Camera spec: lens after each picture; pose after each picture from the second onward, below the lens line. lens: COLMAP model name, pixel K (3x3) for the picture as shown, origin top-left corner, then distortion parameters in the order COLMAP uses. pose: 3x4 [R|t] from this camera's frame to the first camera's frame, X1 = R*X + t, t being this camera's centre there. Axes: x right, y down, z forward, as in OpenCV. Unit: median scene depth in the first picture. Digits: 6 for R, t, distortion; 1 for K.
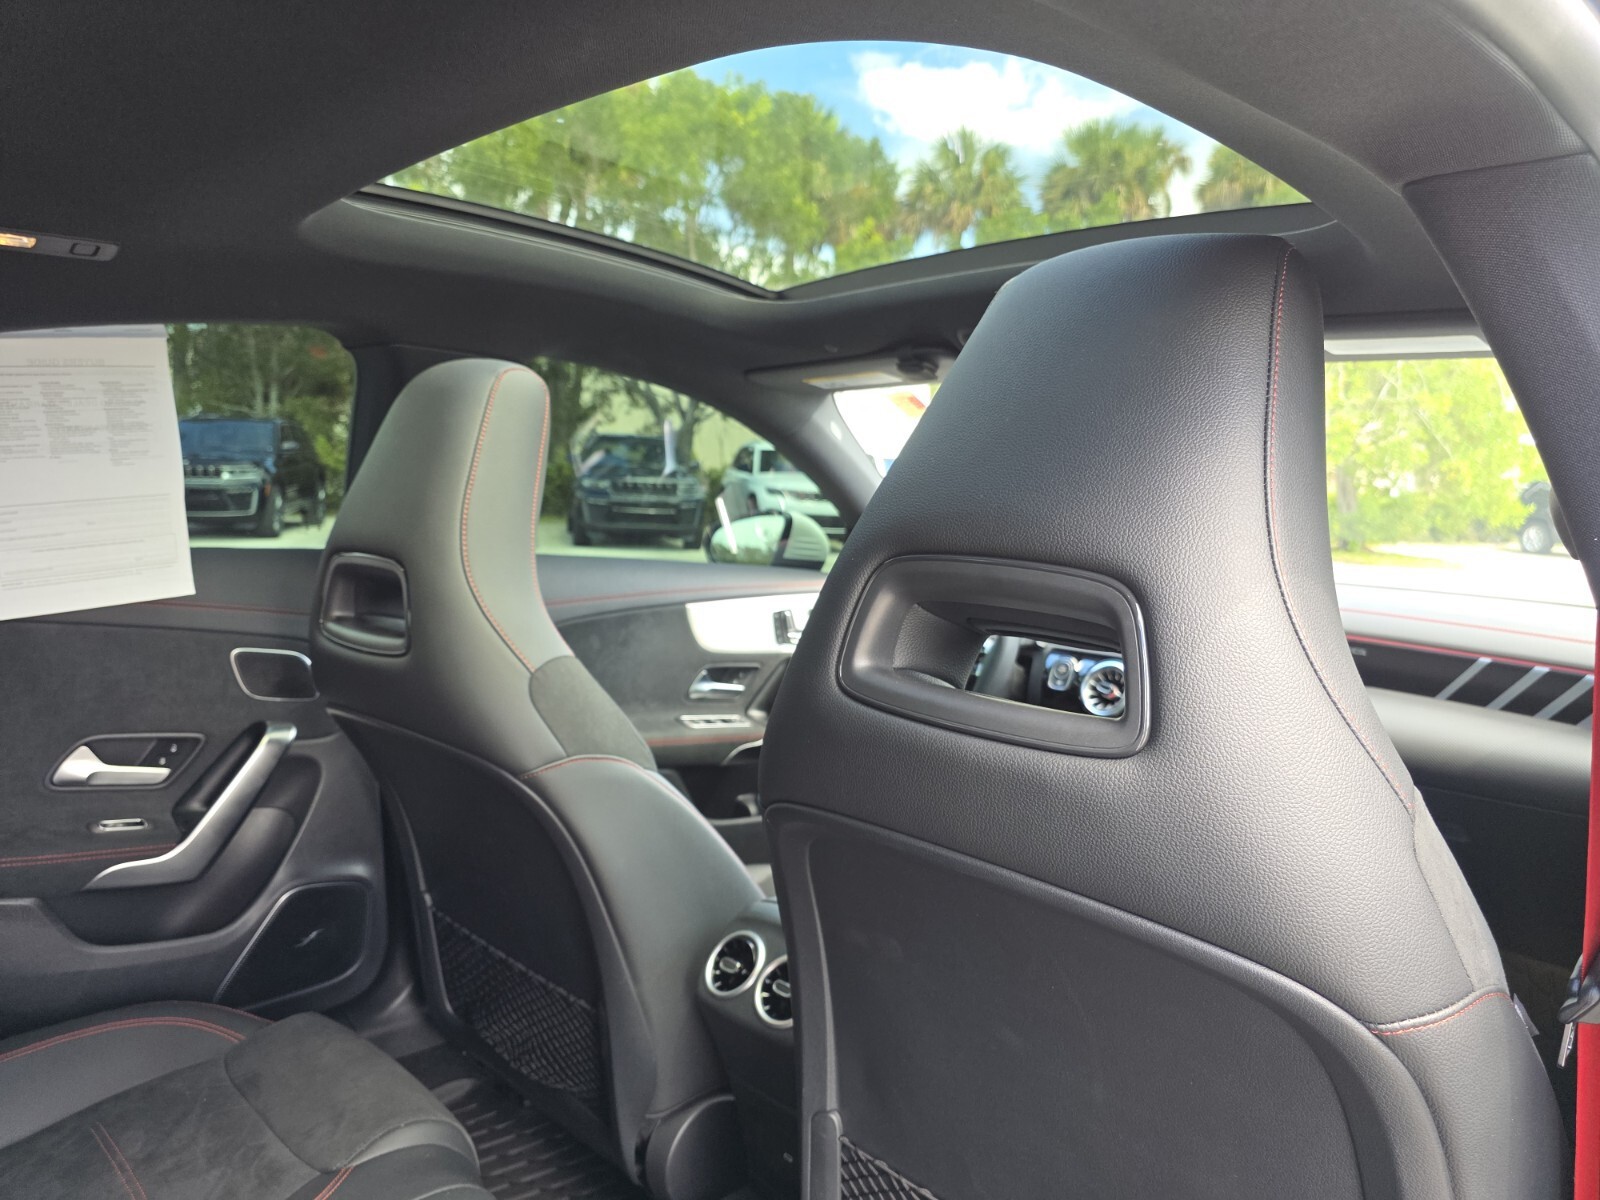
lens RADIAL K [[1105.3, 0, 758.8], [0, 1105.3, 605.2], [0, 0, 1]] dist [0.044638, -0.053526]
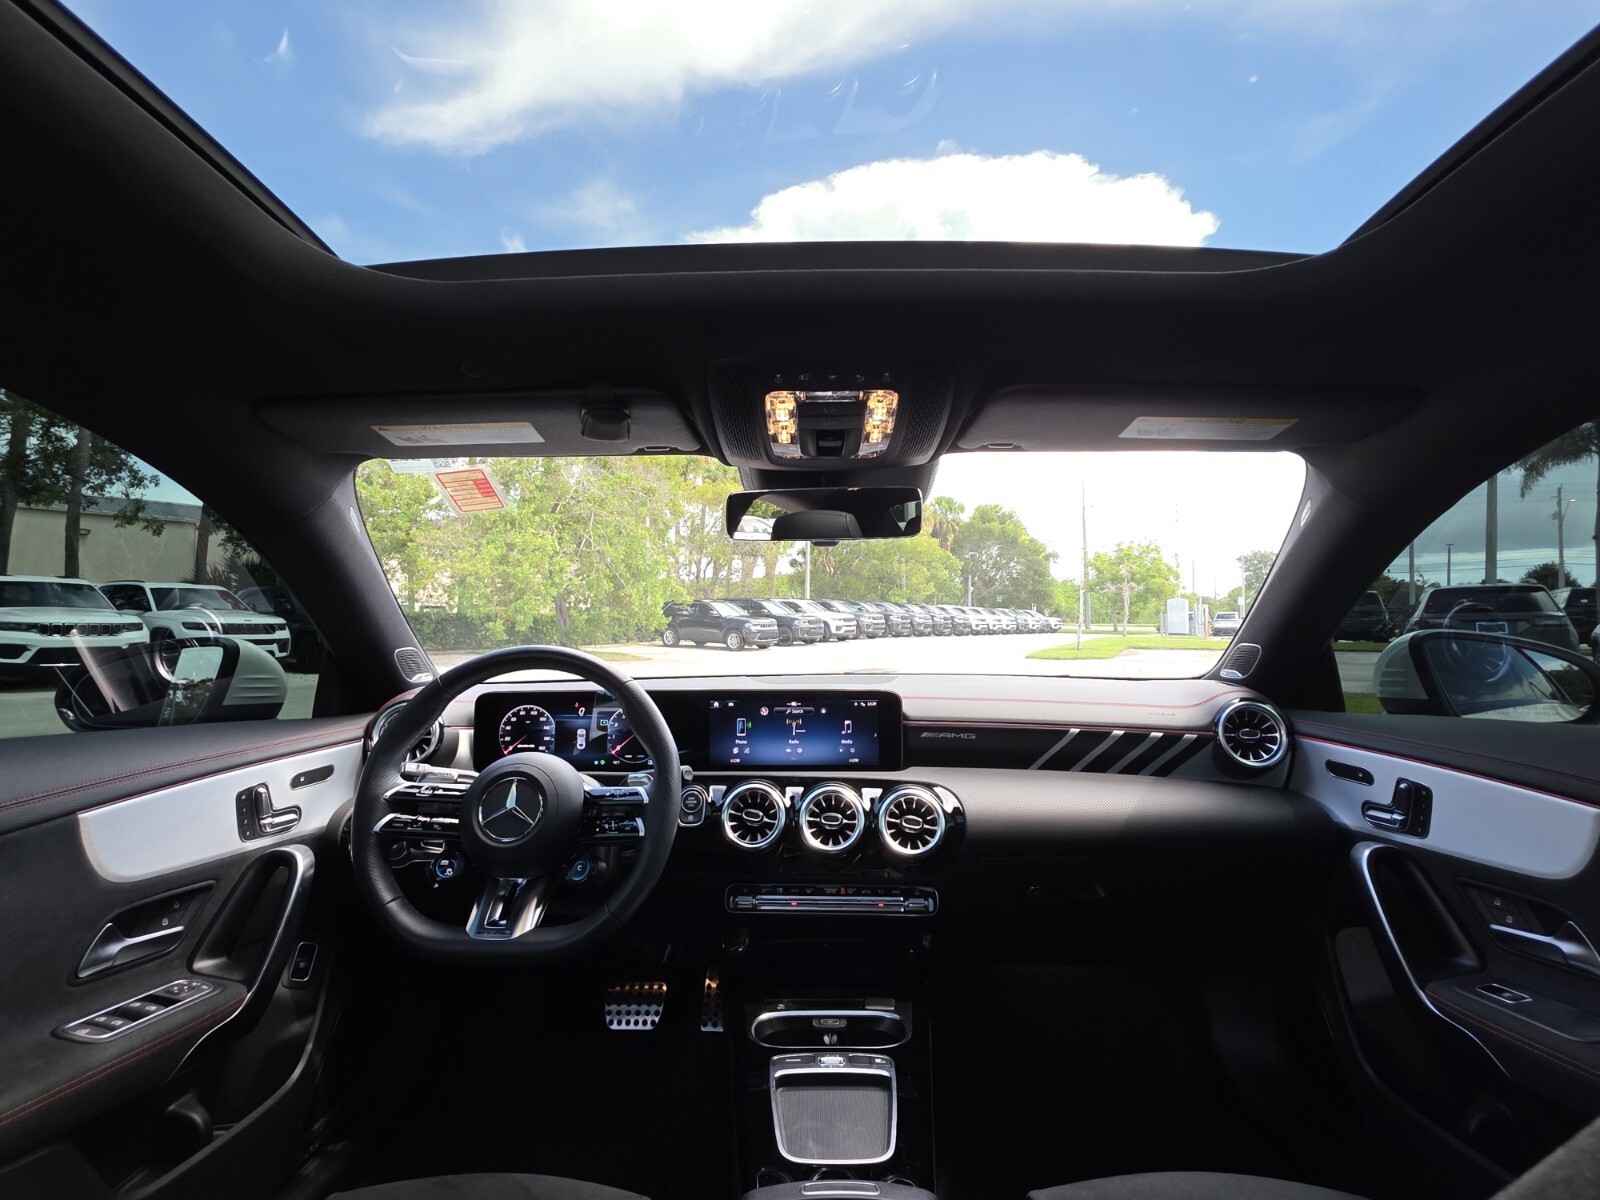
lens RADIAL K [[816.9, 0, 807.2], [0, 816.9, 583.2], [0, 0, 1]] dist [0.012249, -0.004847]
pose [[0.702385, -0.006999, 0.711763, -0.086778], [0.106999, 0.989627, -0.095858, -0.030718], [-0.703710, 0.143487, 0.695848, 0.368735]]
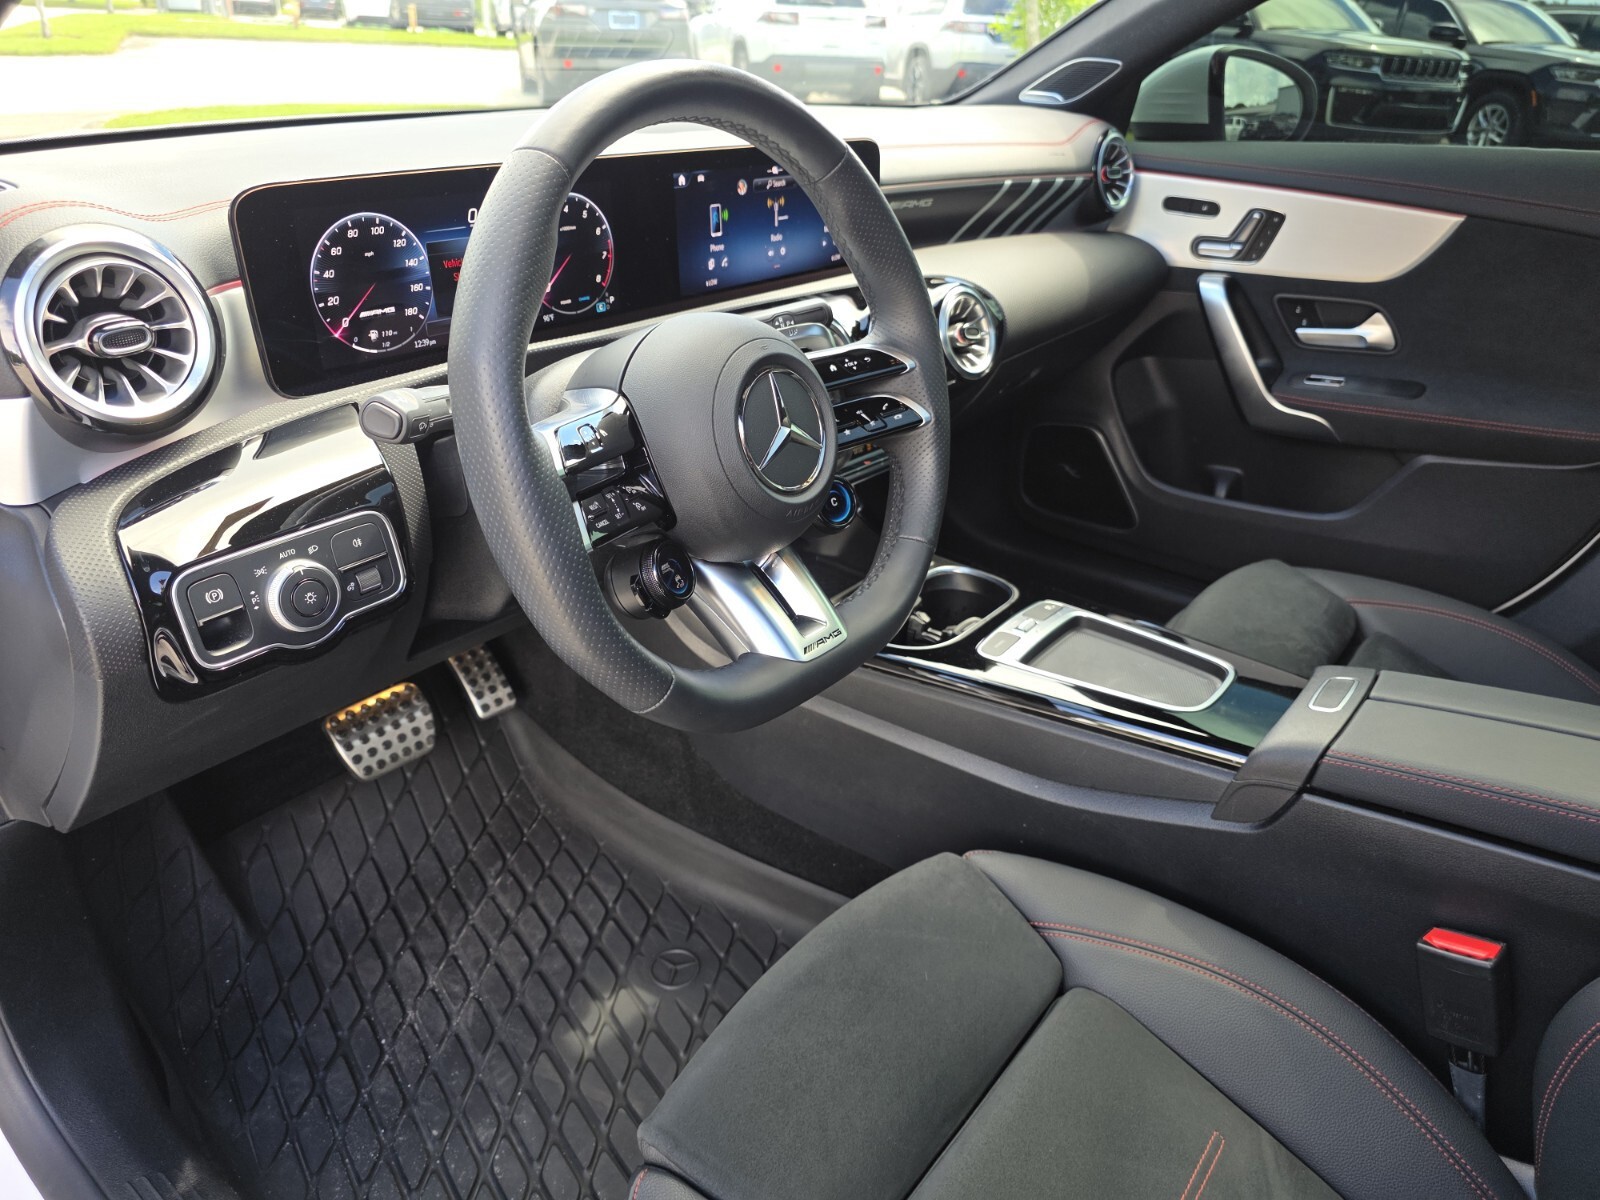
lens RADIAL K [[1105.3, 0, 793.0], [0, 1105.3, 594.7], [0, 0, 1]] dist [0.044638, -0.053526]
pose [[-0.130660, -0.494700, 0.859185, -0.160254], [0.057389, 0.861388, 0.504696, -0.079280], [-0.989765, 0.115251, -0.084159, 0.806430]]
